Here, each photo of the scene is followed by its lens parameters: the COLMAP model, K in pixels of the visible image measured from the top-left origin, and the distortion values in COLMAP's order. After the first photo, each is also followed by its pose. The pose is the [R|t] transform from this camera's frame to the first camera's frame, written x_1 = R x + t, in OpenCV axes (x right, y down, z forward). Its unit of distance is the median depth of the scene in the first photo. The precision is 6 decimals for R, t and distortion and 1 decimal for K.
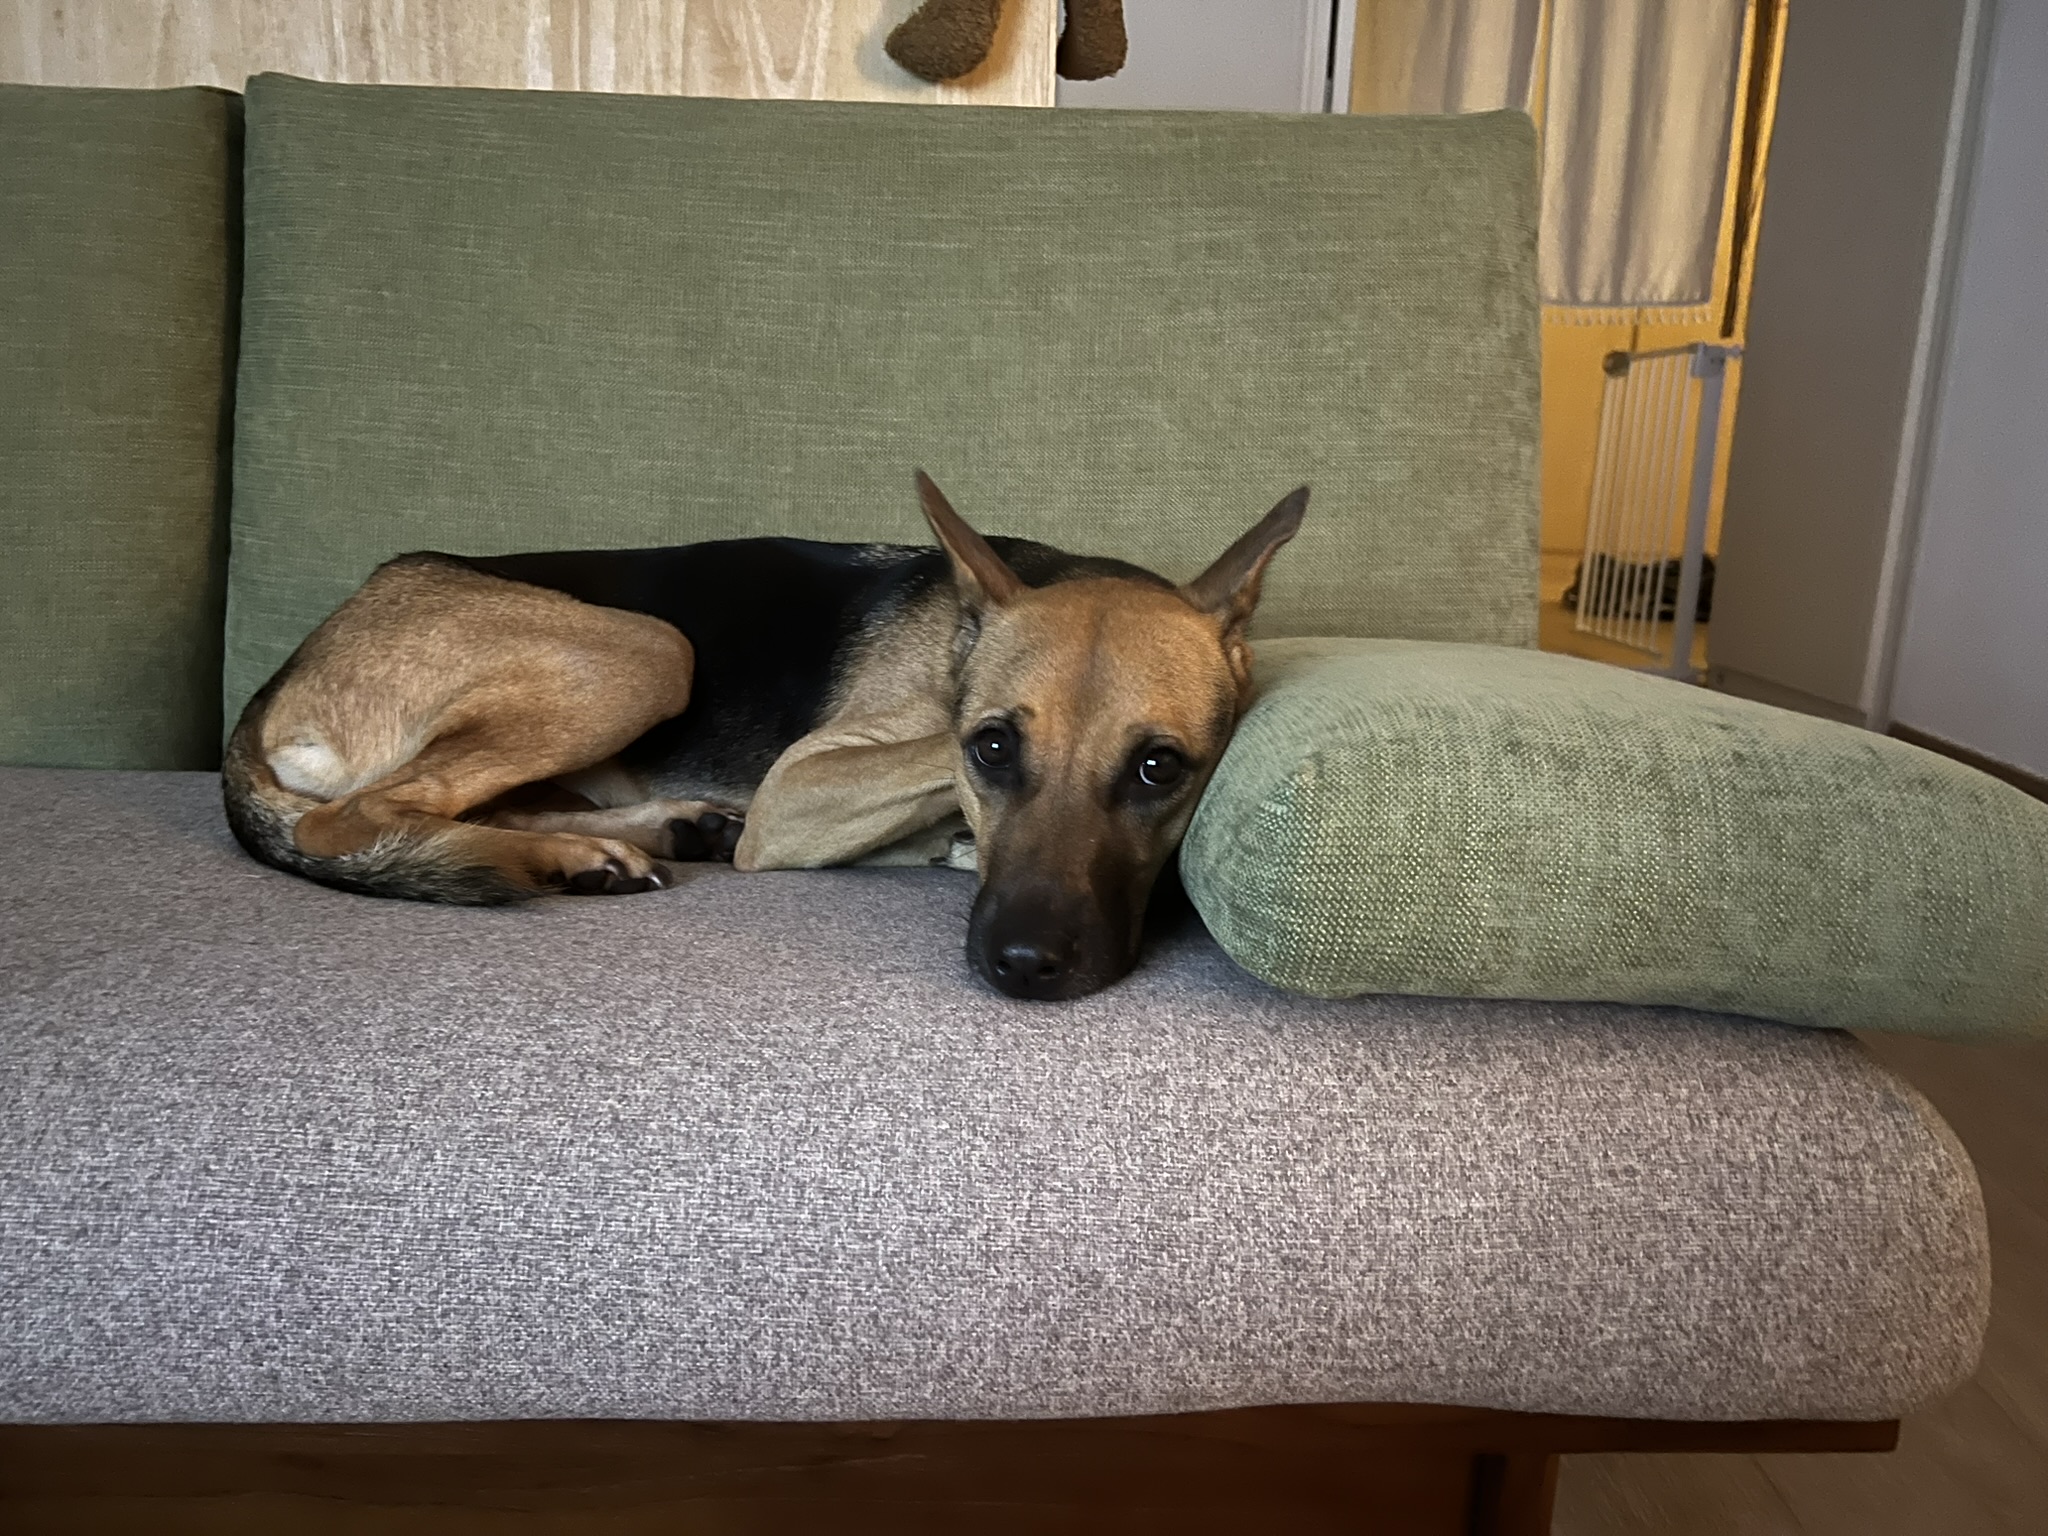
lens RADIAL K [[1549.1, 0, 943.3], [0, 1549.1, 767.1], [0, 0, 1]] dist [0.055112, -0.047666]
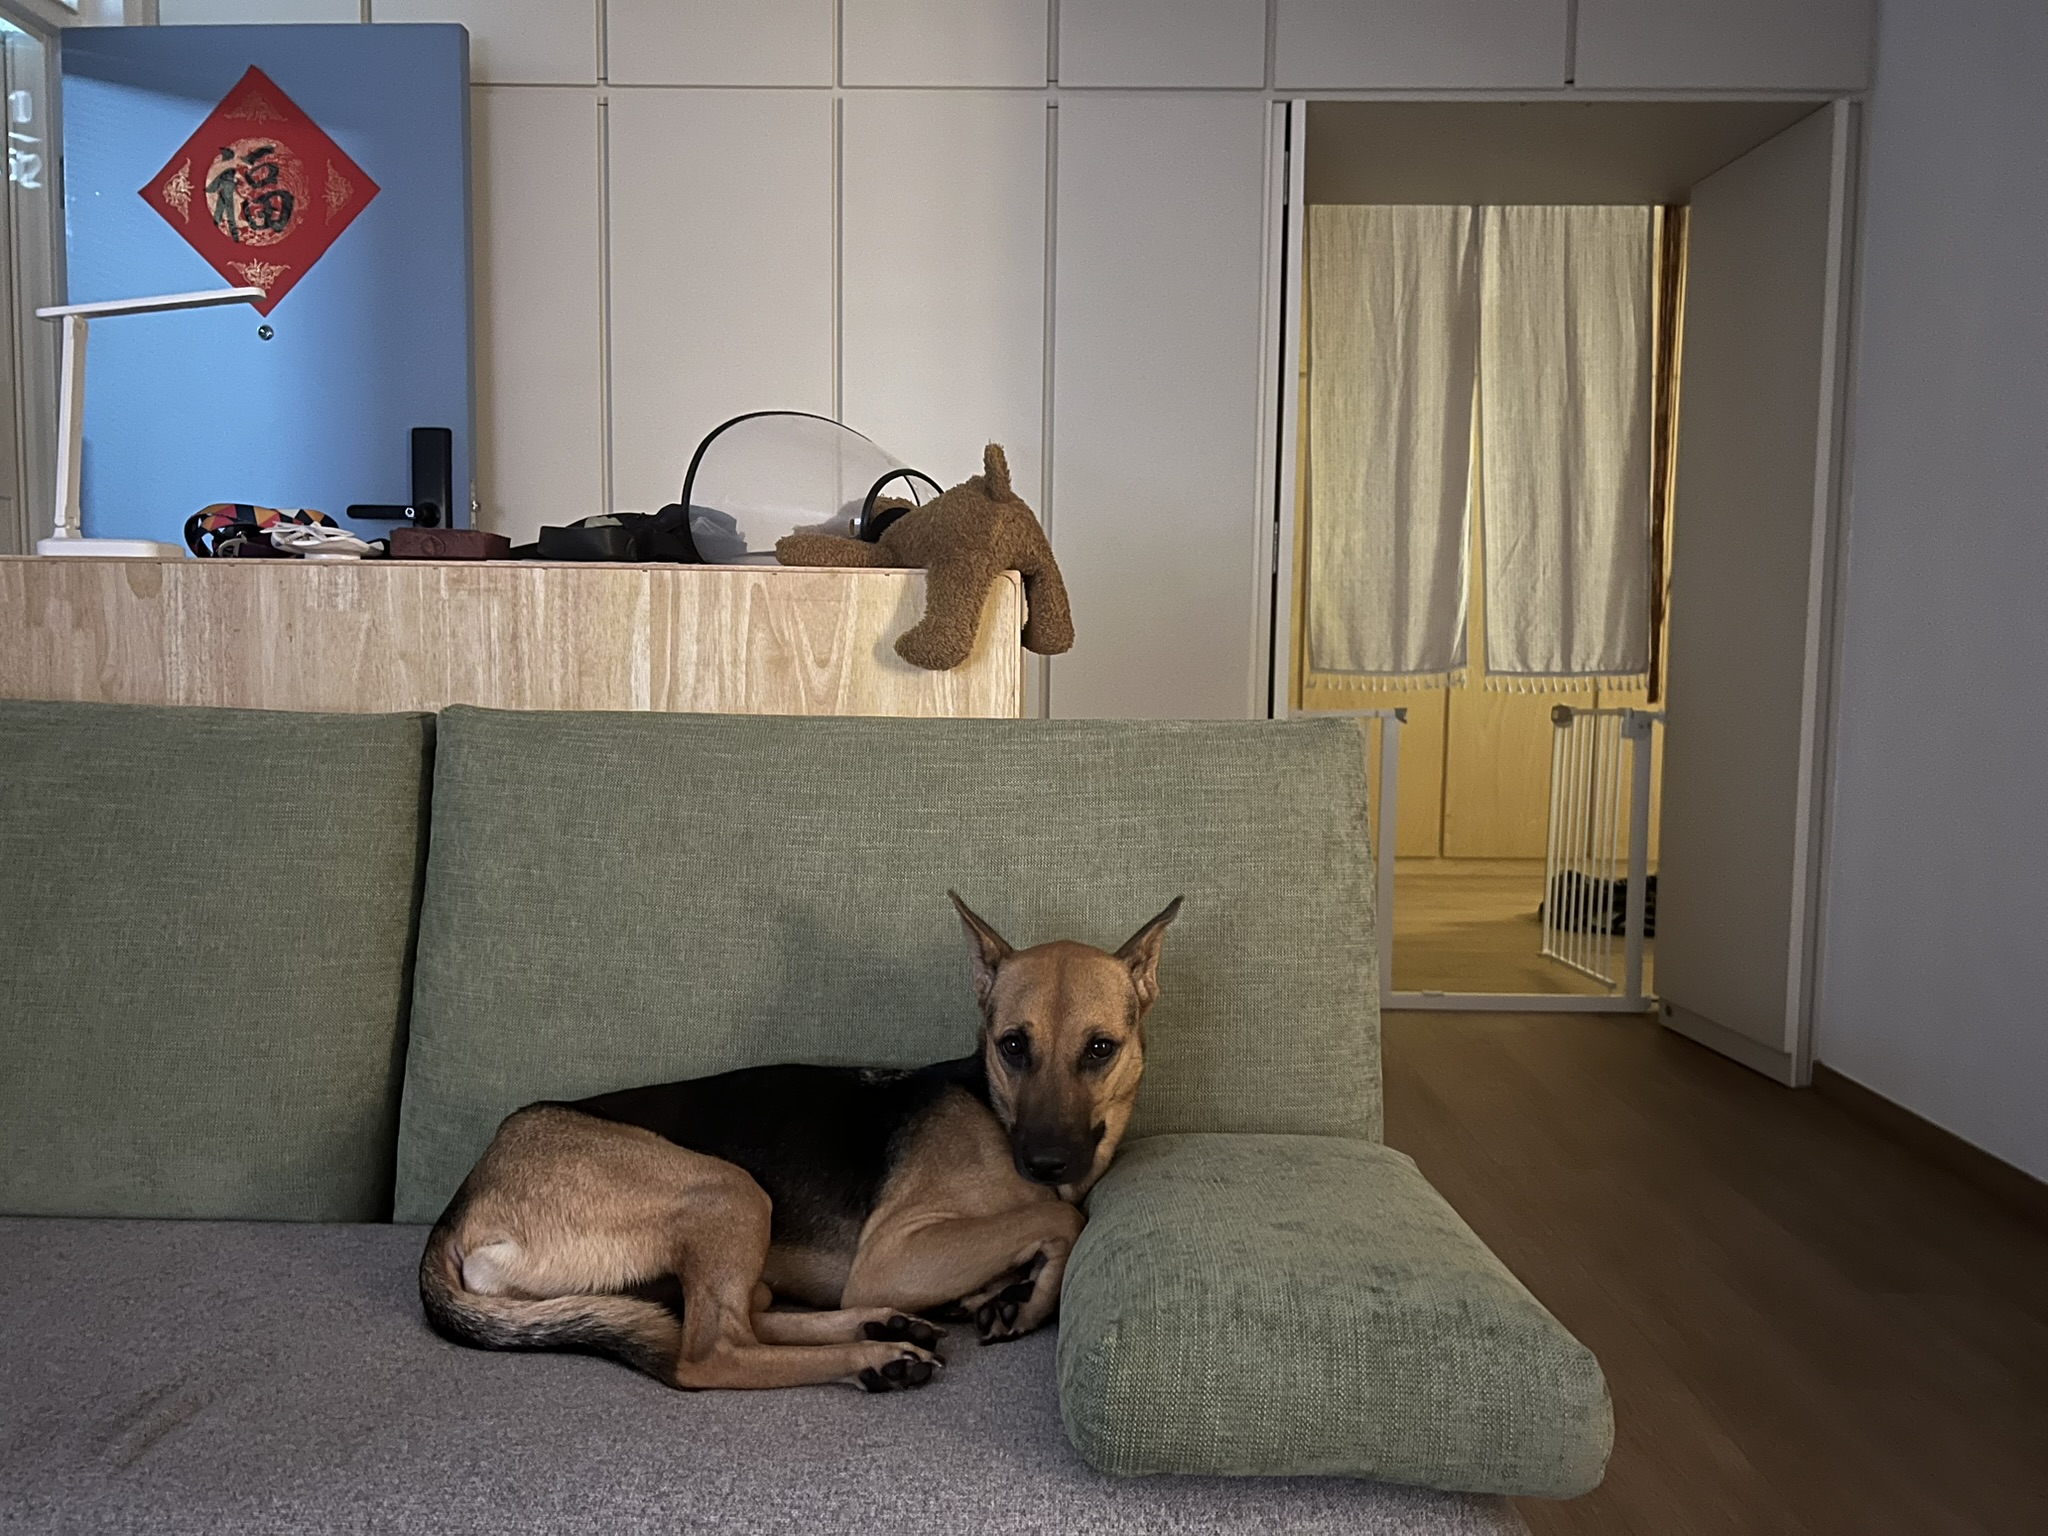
lens RADIAL K [[1590.3, 0, 975.4], [0, 1590.3, 754.7], [0, 0, 1]] dist [0.054958, -0.055801]
pose [[0.999934, -0.007234, -0.008915, 0.052566], [0.005815, 0.988661, -0.150052, -0.186859], [0.009899, 0.149990, 0.988638, -0.423593]]
